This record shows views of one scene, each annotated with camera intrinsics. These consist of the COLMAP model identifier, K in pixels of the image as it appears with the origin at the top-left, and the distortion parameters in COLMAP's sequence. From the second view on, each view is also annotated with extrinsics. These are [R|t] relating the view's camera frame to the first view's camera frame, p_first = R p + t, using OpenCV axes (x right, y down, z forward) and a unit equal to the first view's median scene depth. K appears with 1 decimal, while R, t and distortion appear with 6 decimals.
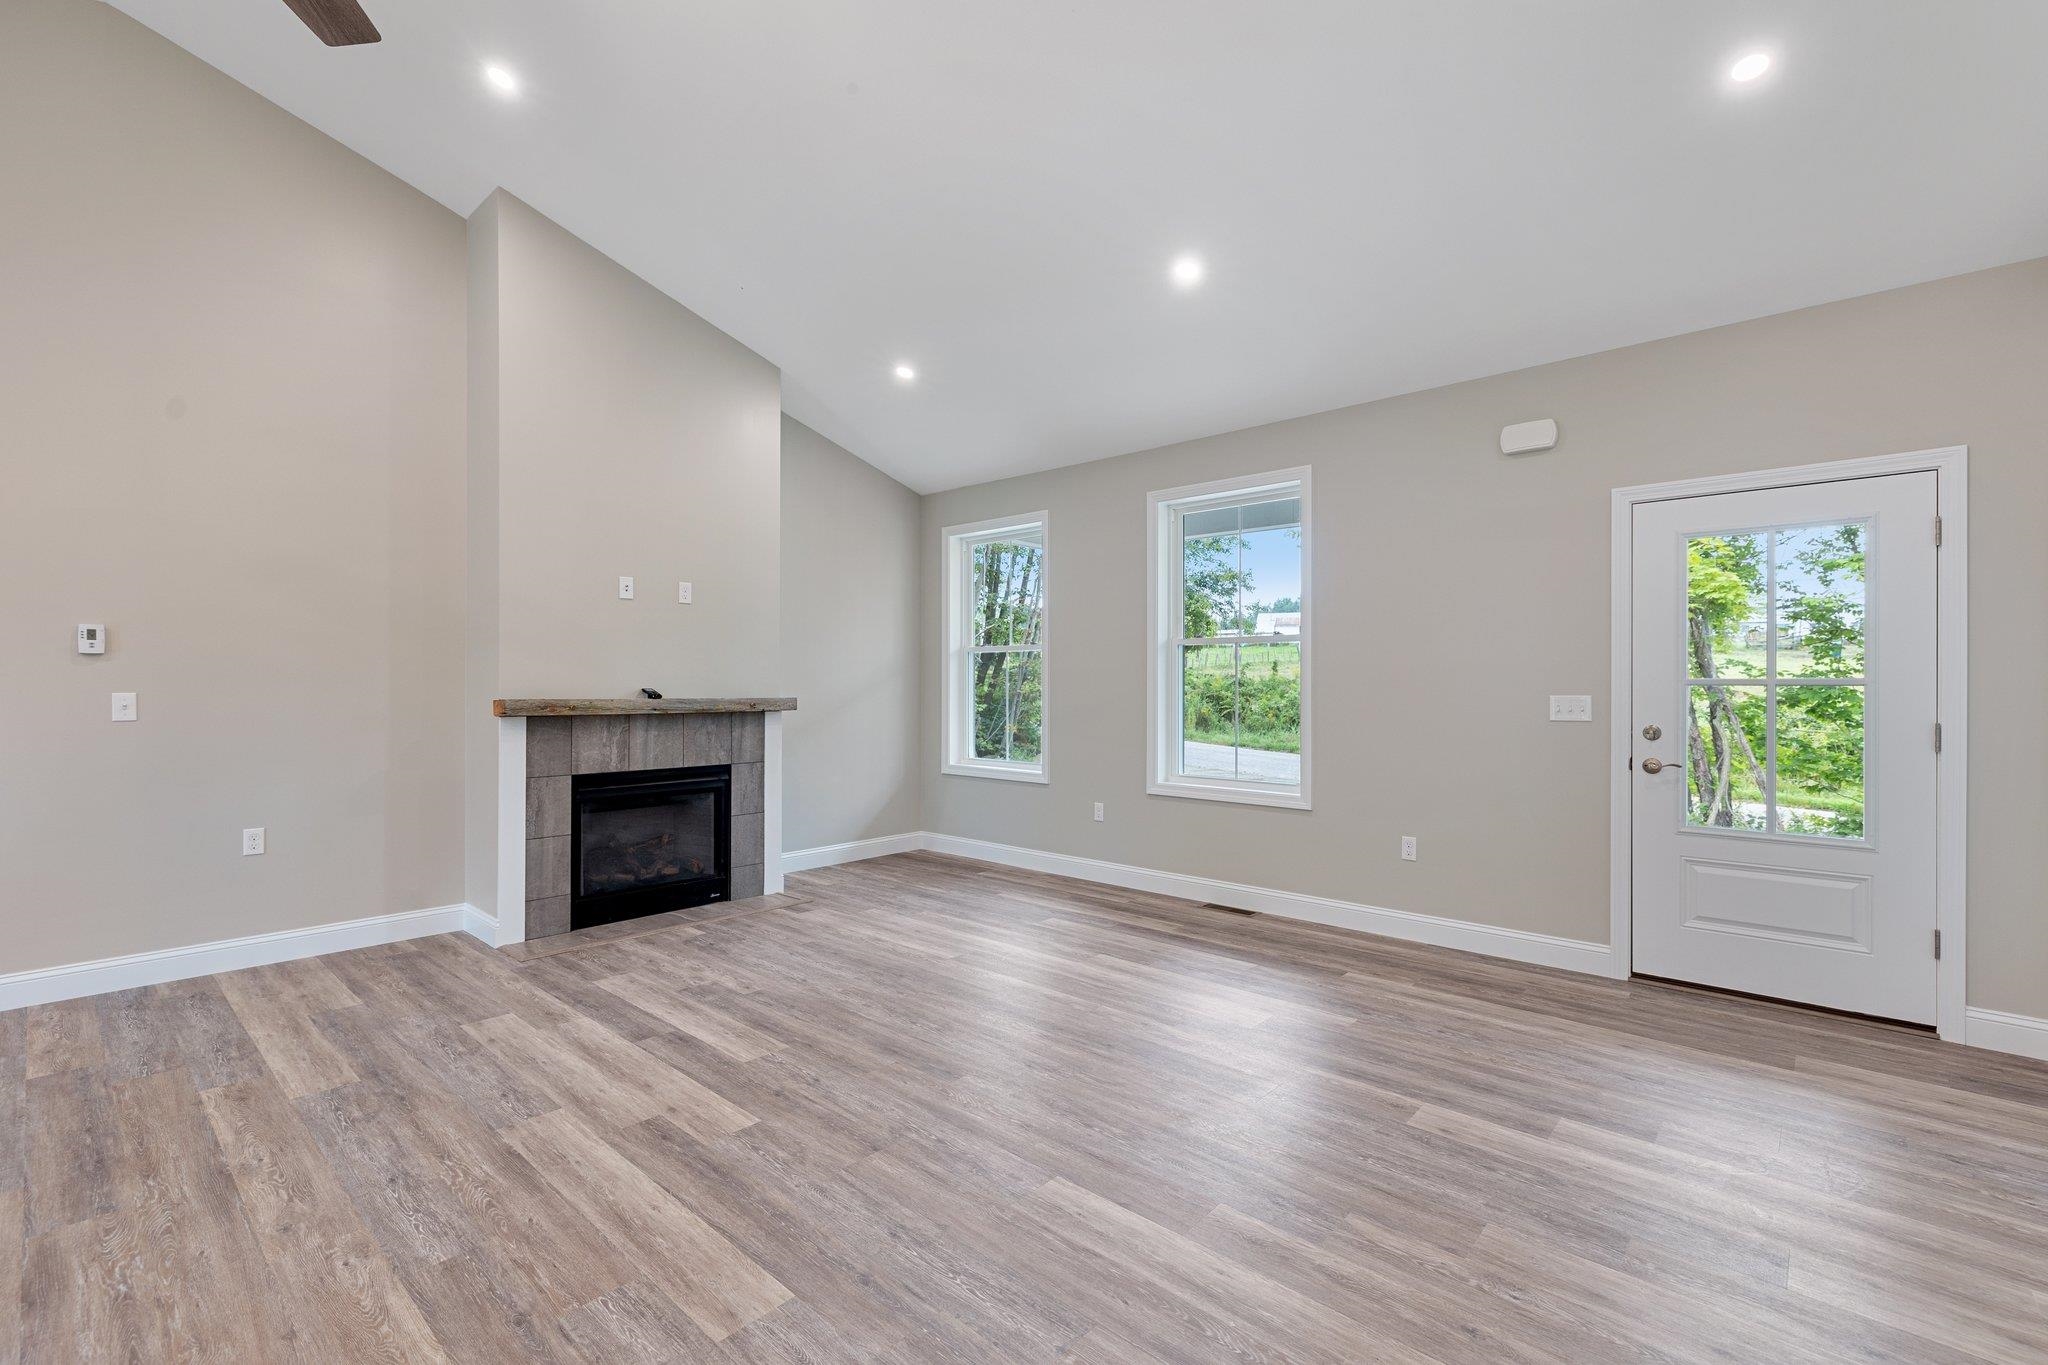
lens RADIAL K [[891.6, 0, 1015.5], [0, 891.6, 684.4], [0, 0, 1]] dist [0.003548, -0.000463]
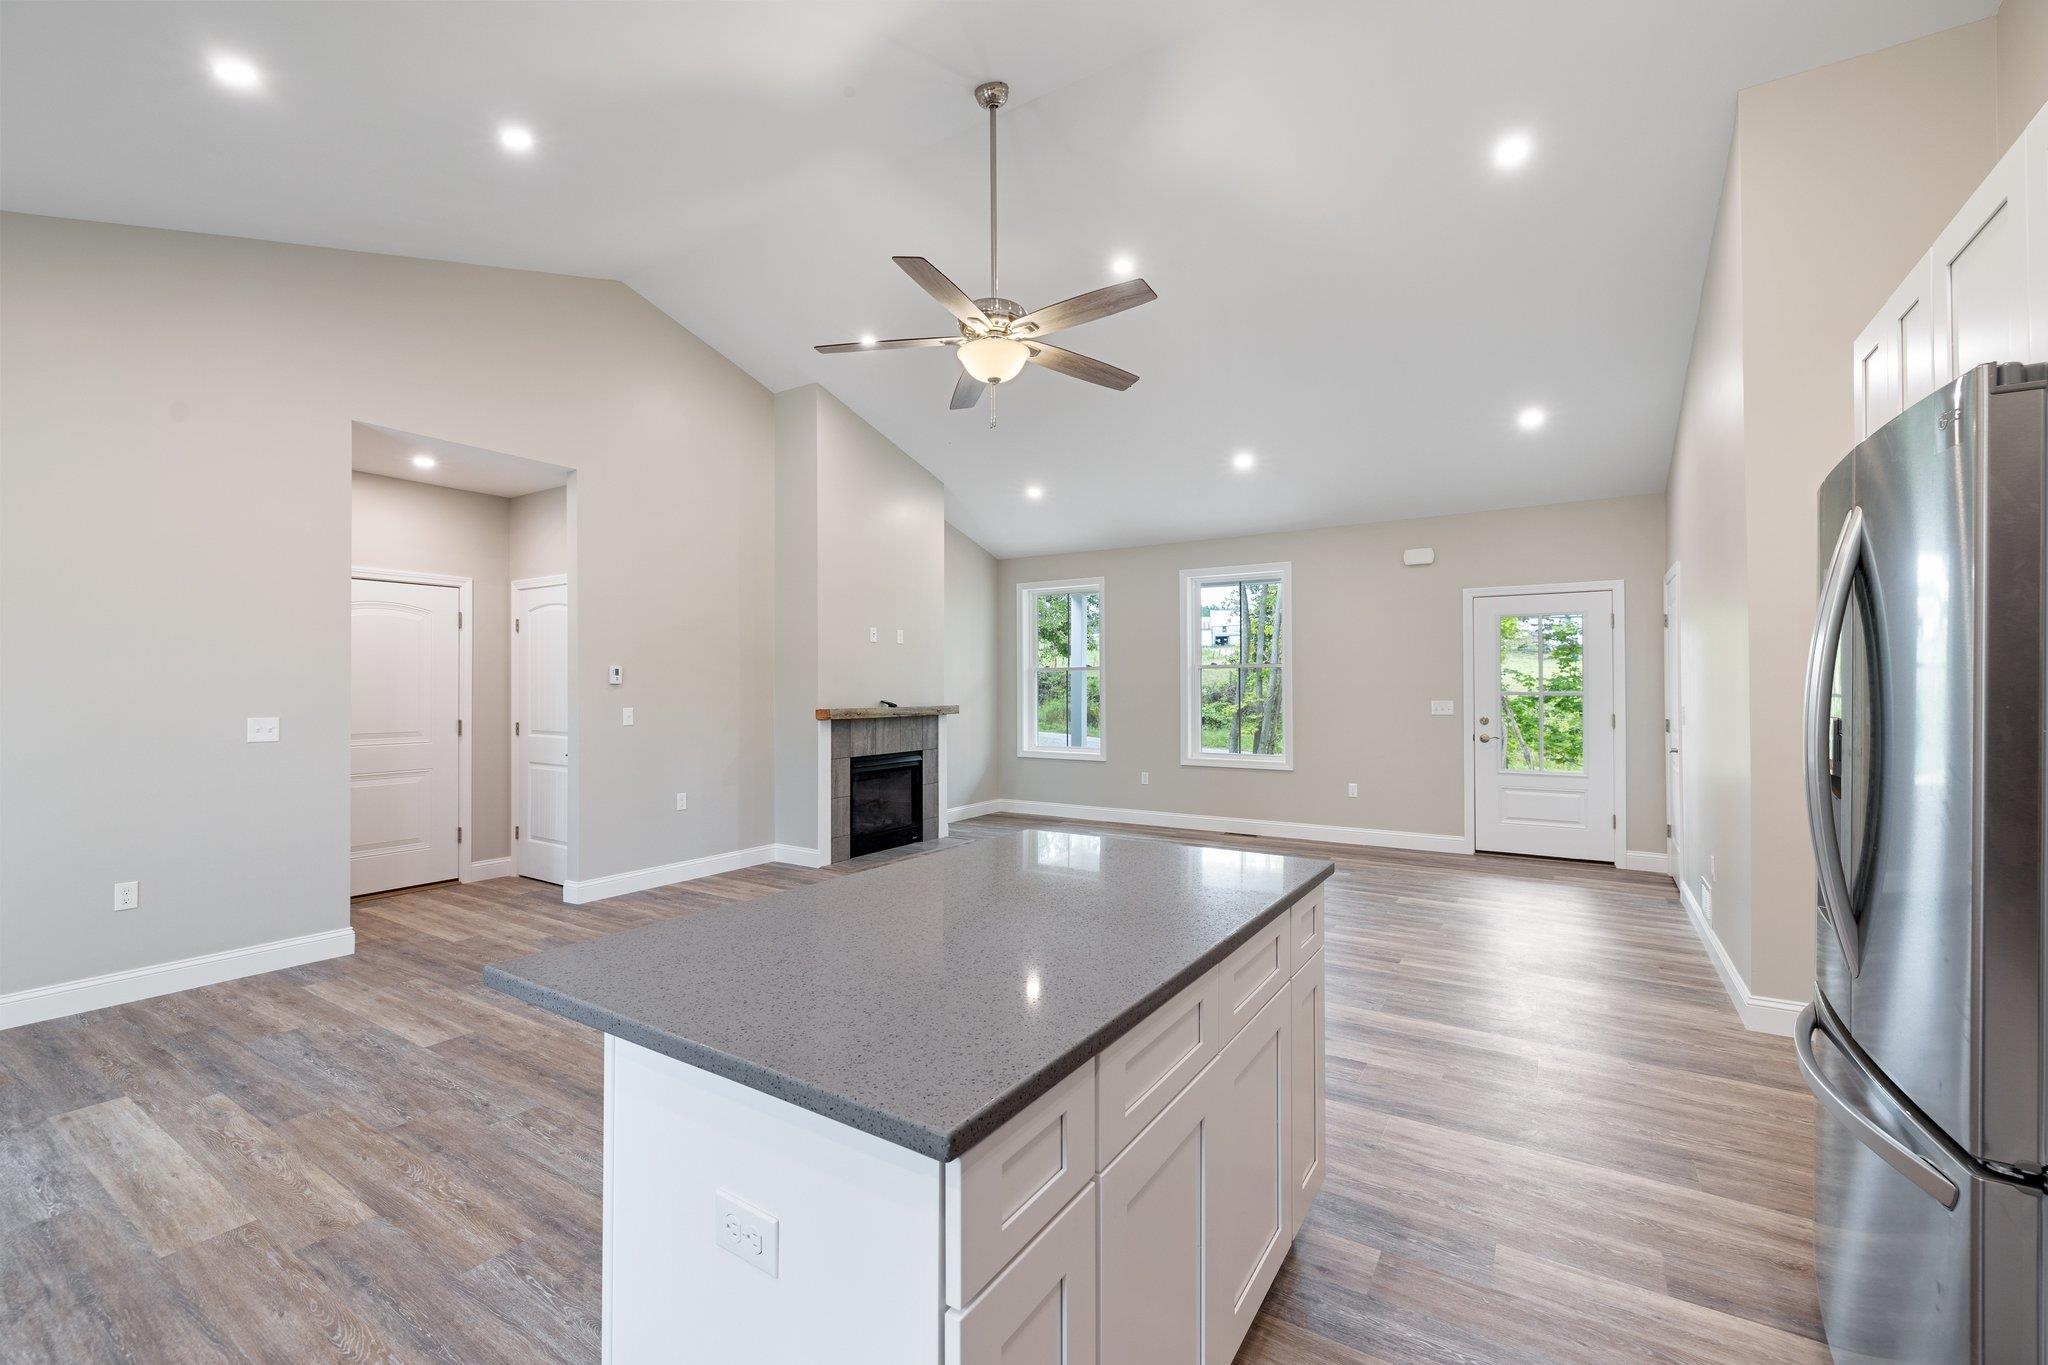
lens RADIAL K [[857.4, 0, 1012.9], [0, 857.4, 678.6], [0, 0, 1]] dist [-0.000920, -0.000023]
pose [[0.987000, -0.005196, 0.160639, -0.529069], [0.006326, 0.999959, -0.006523, -0.027090], [-0.160598, 0.007454, 0.986992, -0.591081]]
